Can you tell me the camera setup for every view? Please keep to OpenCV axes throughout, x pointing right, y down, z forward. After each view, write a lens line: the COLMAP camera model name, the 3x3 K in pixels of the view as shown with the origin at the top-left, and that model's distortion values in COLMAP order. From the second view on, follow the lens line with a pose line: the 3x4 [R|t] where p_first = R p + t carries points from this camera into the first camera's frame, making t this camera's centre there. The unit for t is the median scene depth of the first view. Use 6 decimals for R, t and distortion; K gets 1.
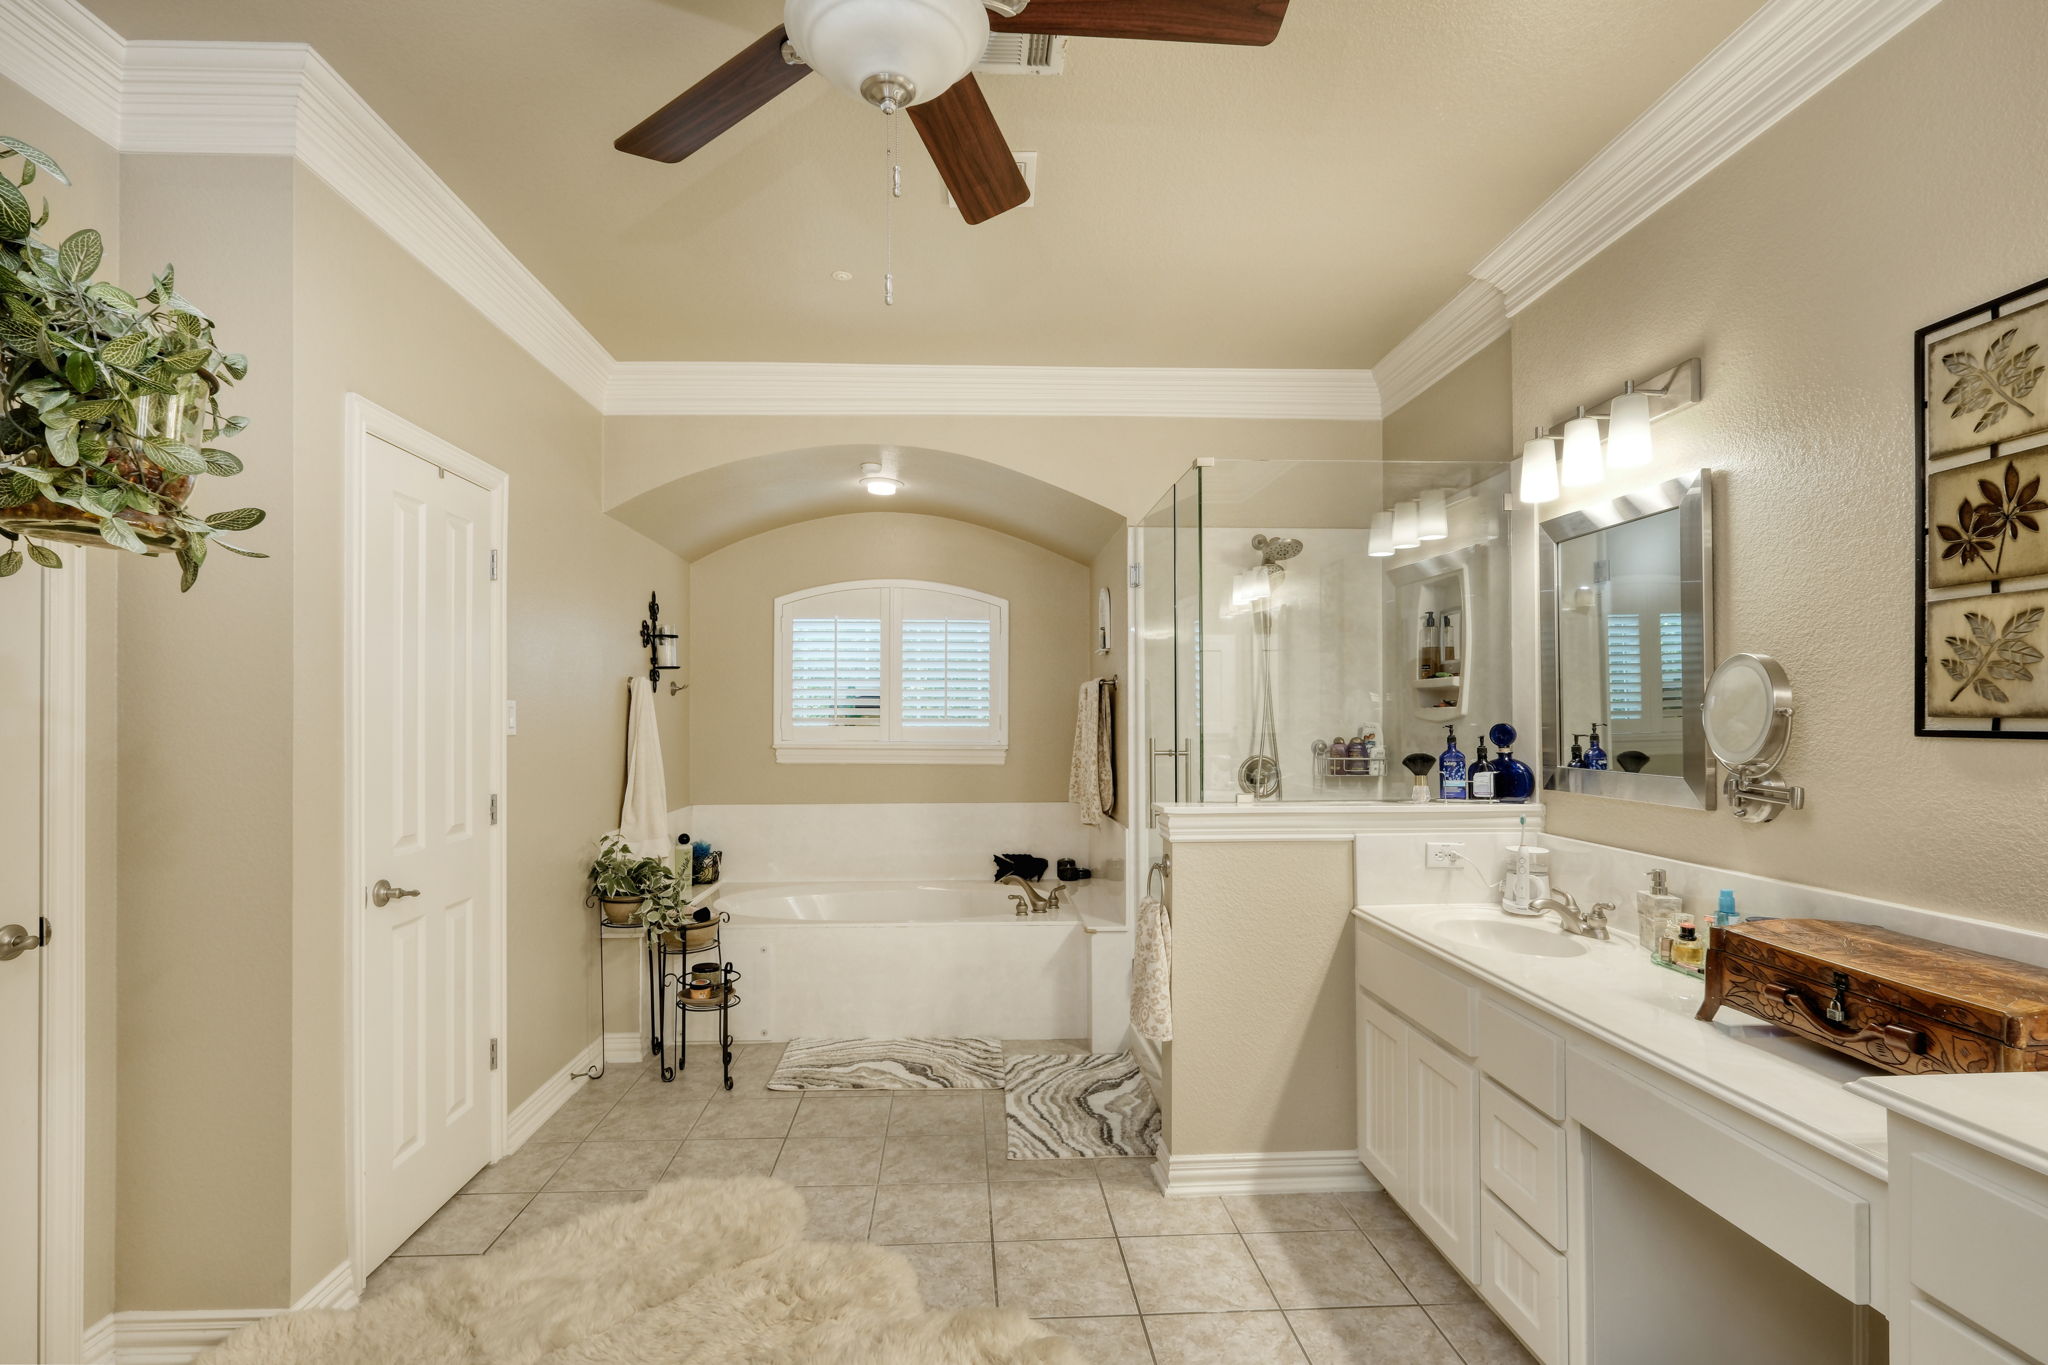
lens RADIAL K [[952.4, 0, 996.3], [0, 952.4, 717.1], [0, 0, 1]] dist [0.001166, 0.000164]
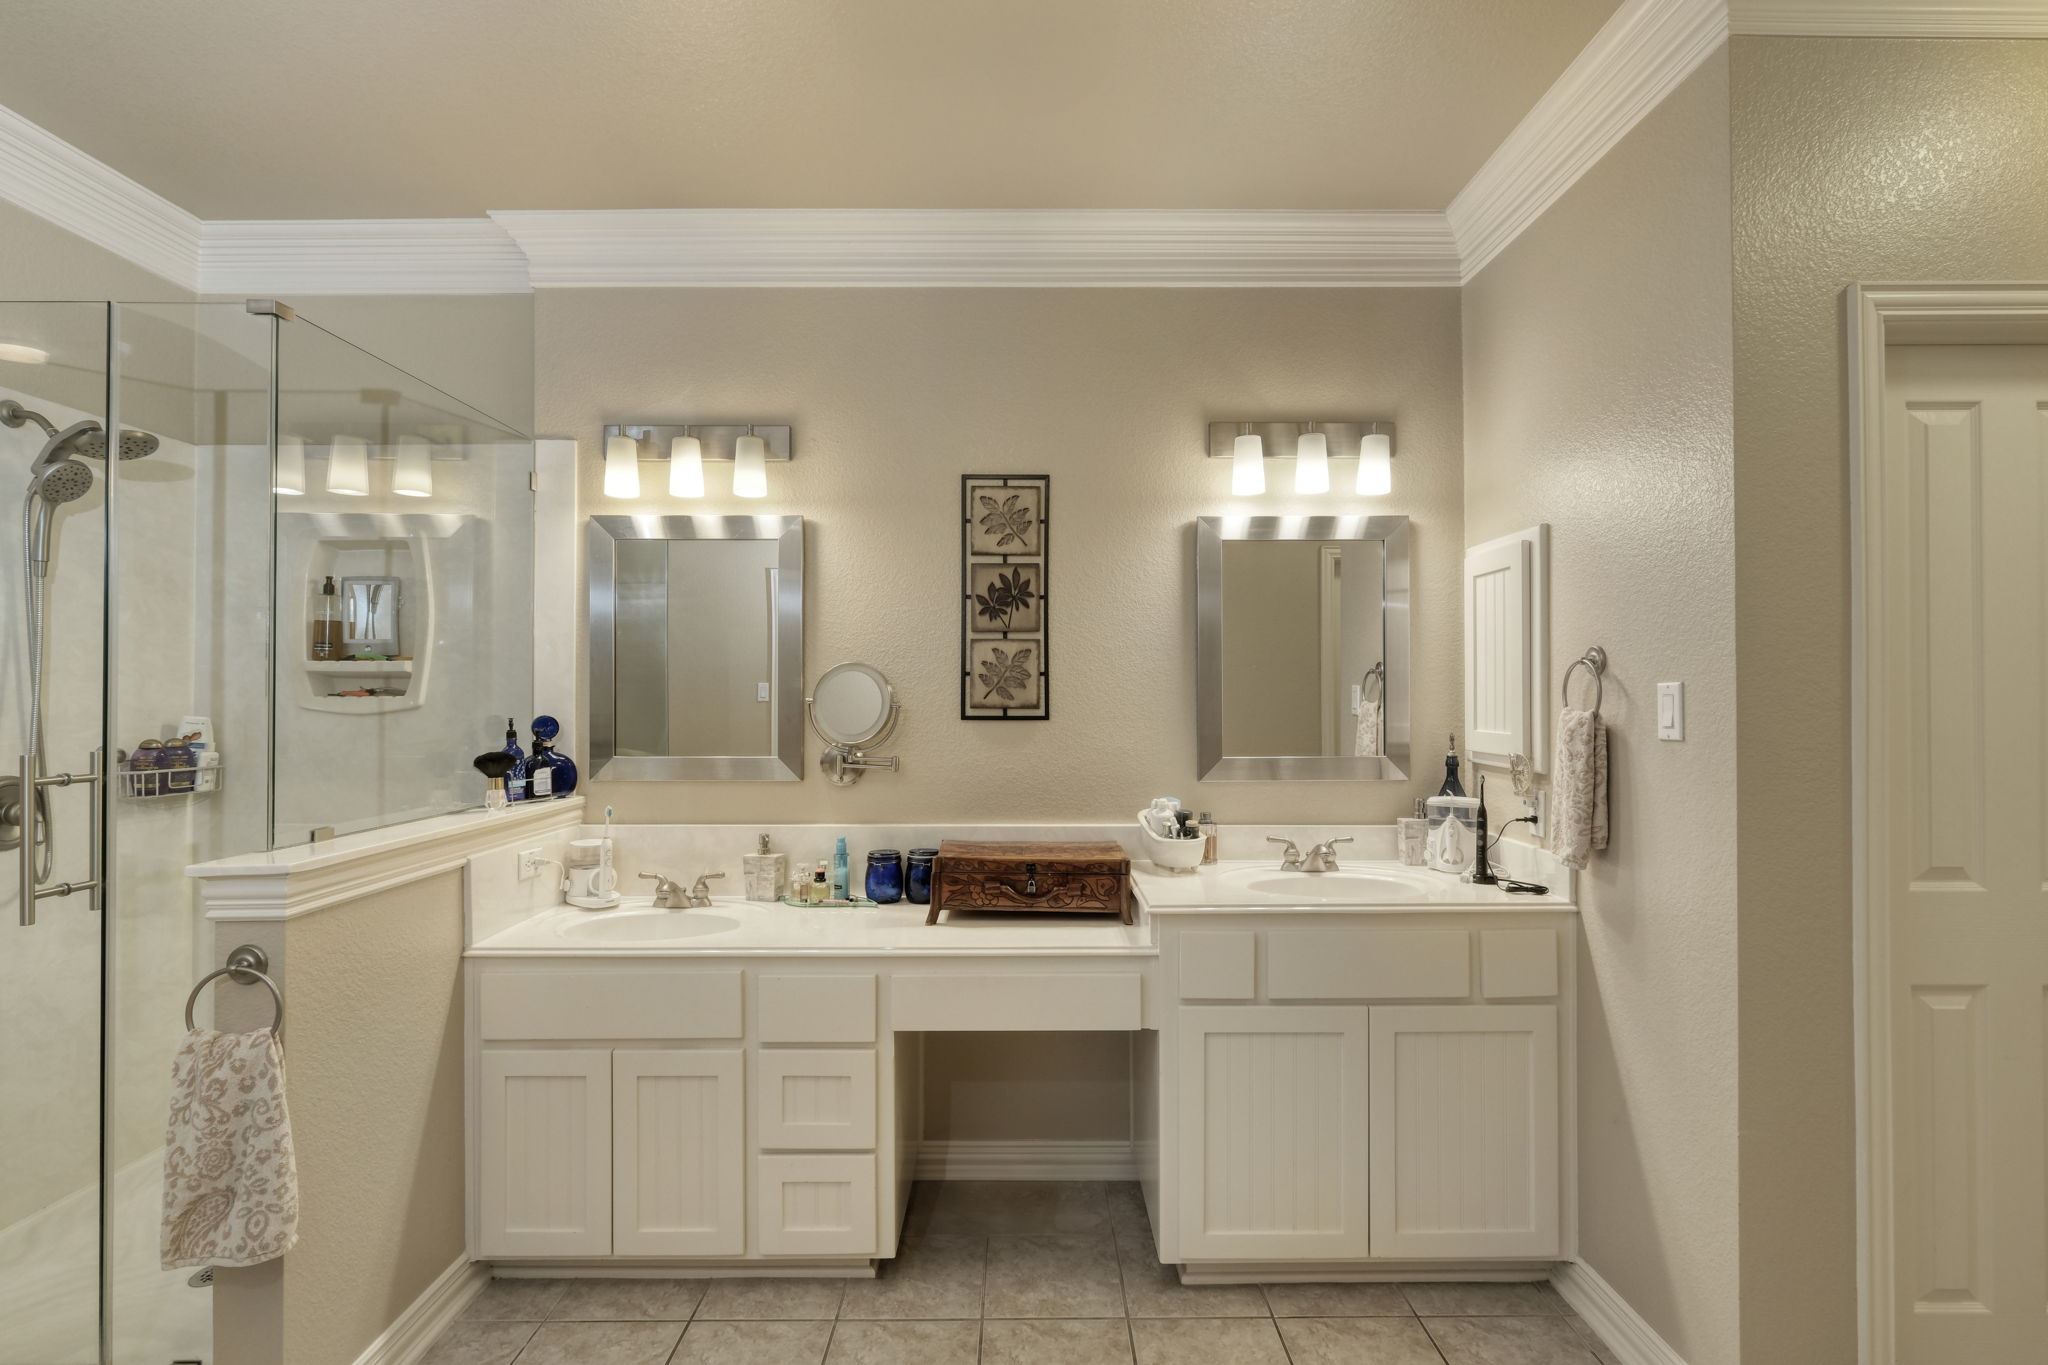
lens RADIAL K [[940.4, 0, 1020.2], [0, 940.4, 694.3], [0, 0, 1]] dist [-0.001120, 0.000686]
pose [[0.042403, 0.005707, 0.999084, -0.387862], [0.002176, 0.999981, -0.005804, -0.008422], [-0.999098, 0.002420, 0.042390, 0.489428]]
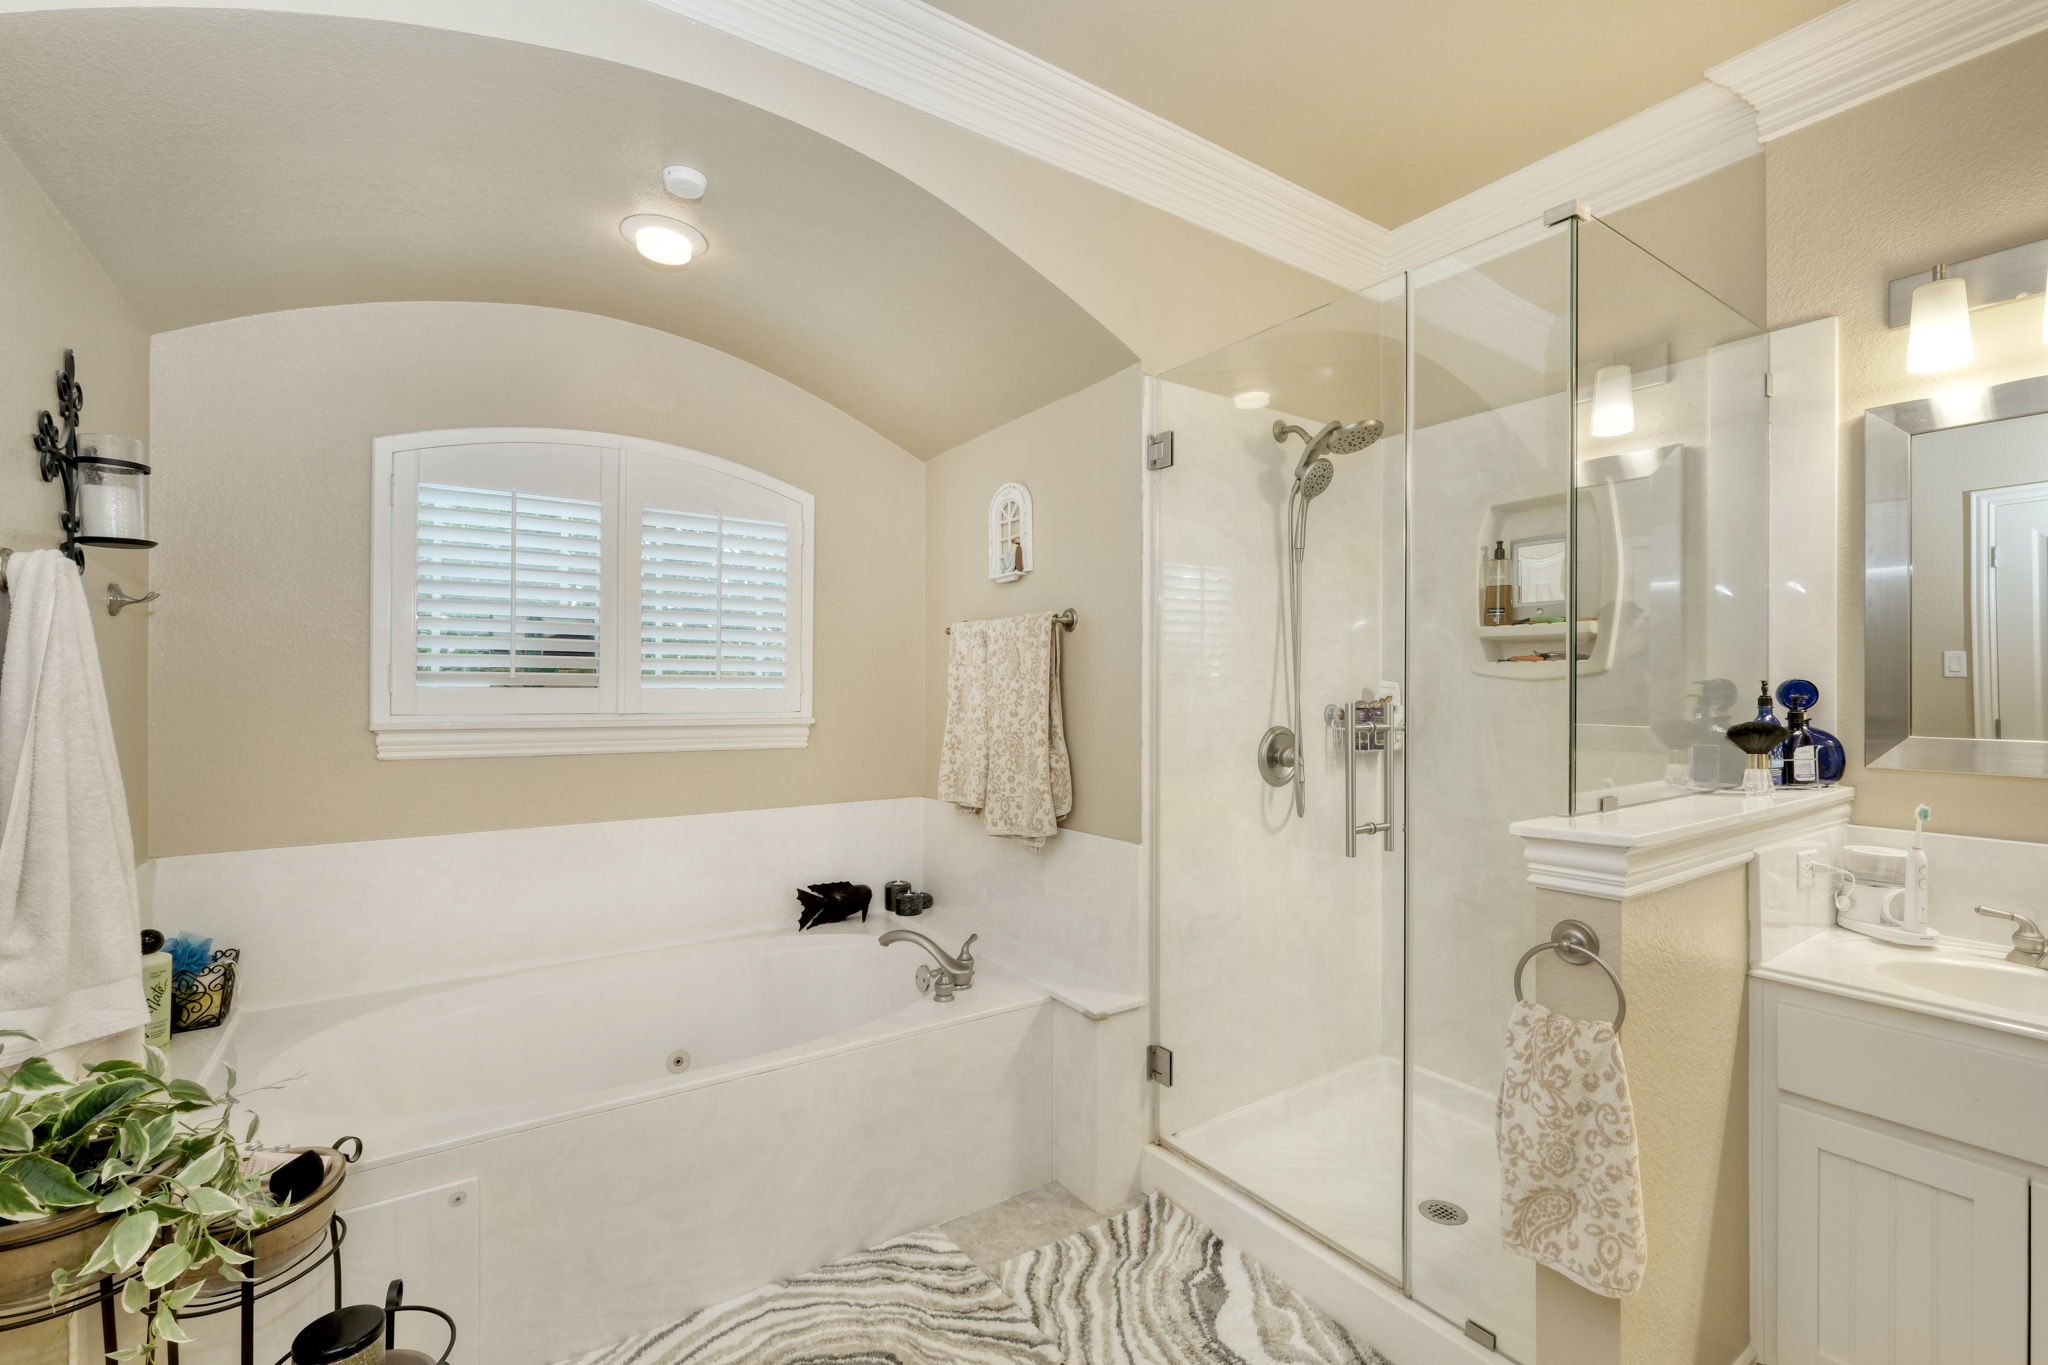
lens RADIAL K [[887.5, 0, 1026.6], [0, 887.5, 686.7], [0, 0, 1]] dist [-0.003614, 0.000188]
pose [[0.846635, 0.003259, 0.532163, -0.341714], [-0.003297, 0.999994, -0.000878, 0.015177], [-0.532163, -0.001011, 0.846641, 0.741864]]
